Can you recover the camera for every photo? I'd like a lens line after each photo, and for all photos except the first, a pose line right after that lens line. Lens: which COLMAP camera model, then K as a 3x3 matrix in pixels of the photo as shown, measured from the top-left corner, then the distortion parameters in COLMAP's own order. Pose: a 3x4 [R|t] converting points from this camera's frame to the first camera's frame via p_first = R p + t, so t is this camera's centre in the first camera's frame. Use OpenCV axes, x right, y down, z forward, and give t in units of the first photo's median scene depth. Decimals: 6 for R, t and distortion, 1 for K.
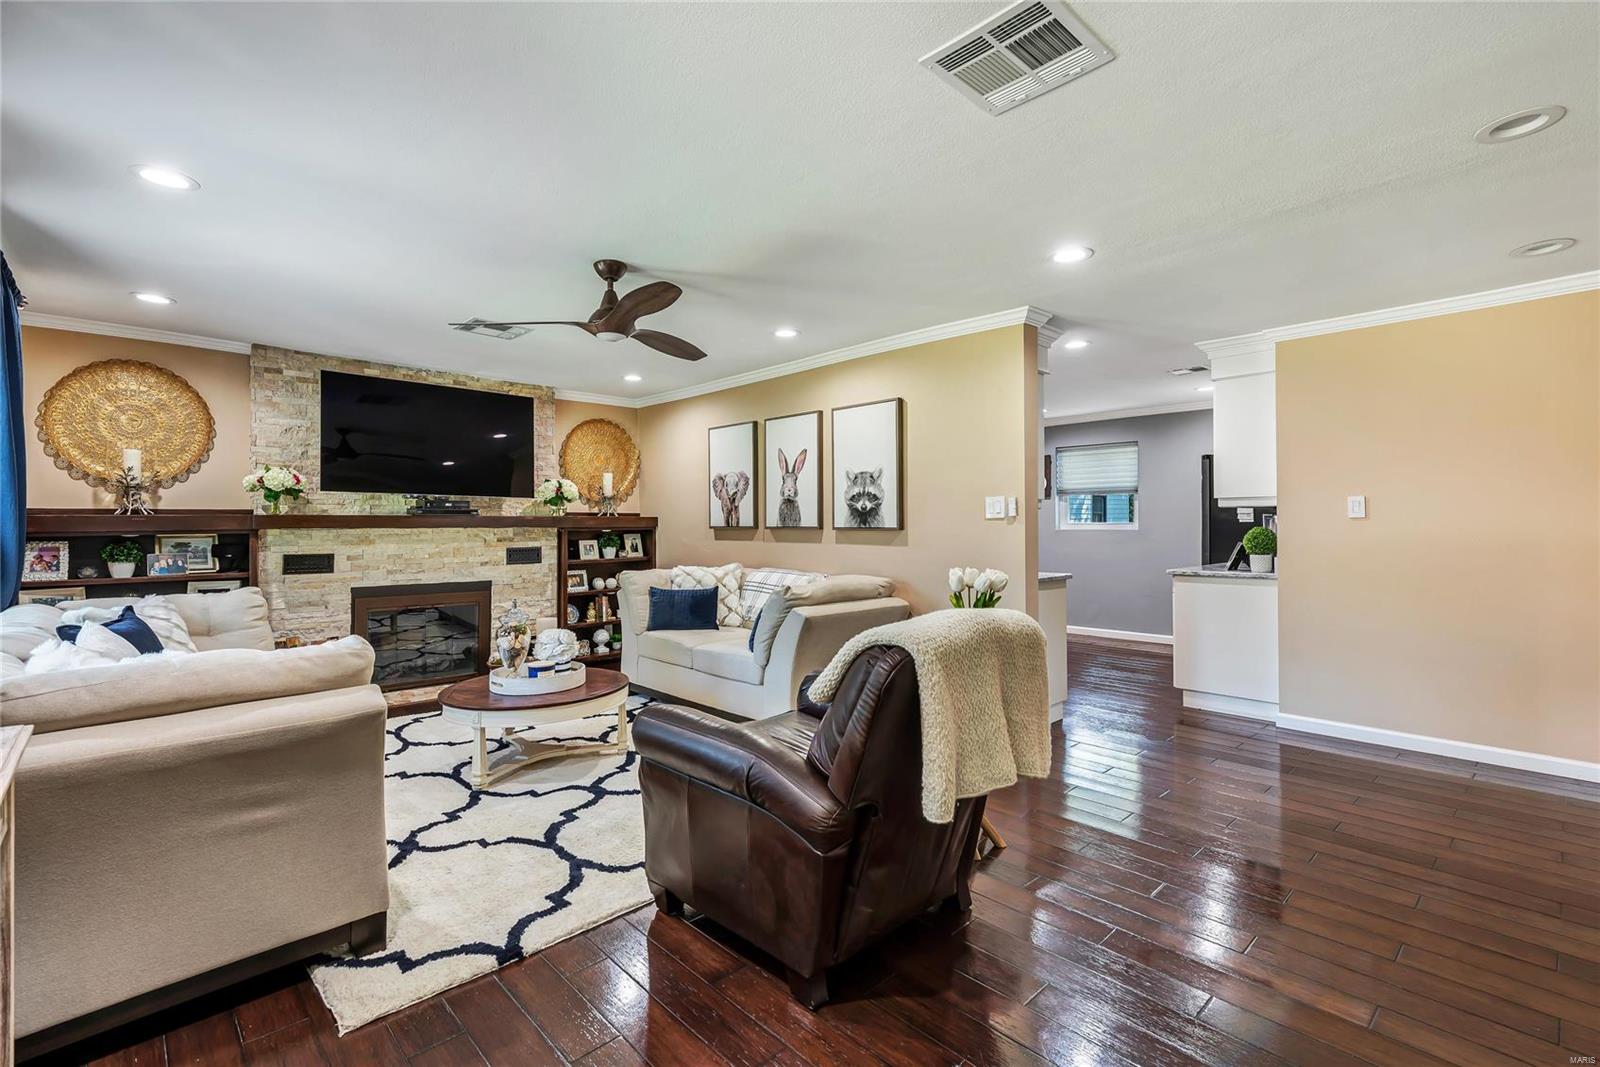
lens RADIAL K [[693.2, 0, 801.2], [0, 693.2, 526.3], [0, 0, 1]] dist [0.001550, 0.000095]
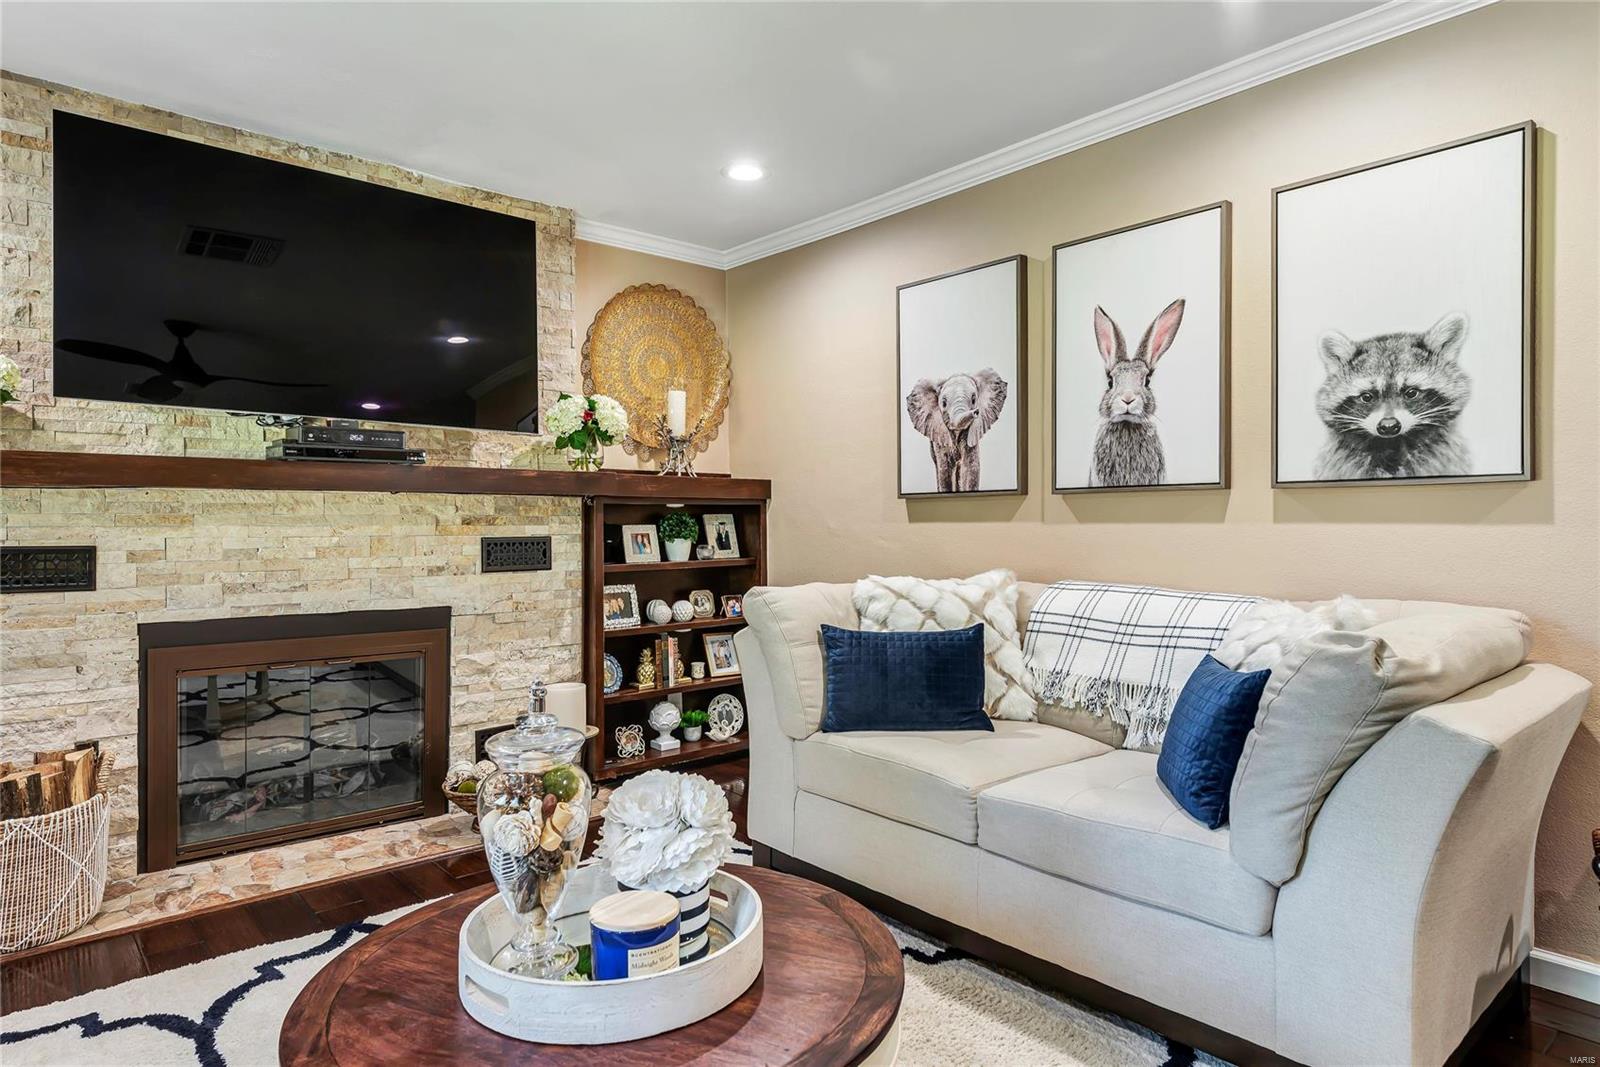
lens RADIAL K [[908.6, 0, 800.0], [0, 908.6, 533.5], [0, 0, 1]] dist [0.003996, 0.000323]
pose [[0.999003, -0.000523, -0.044645, -0.180992], [0.000872, 0.999969, 0.007781, 0.023926], [0.044640, -0.007812, 0.998973, 0.392084]]
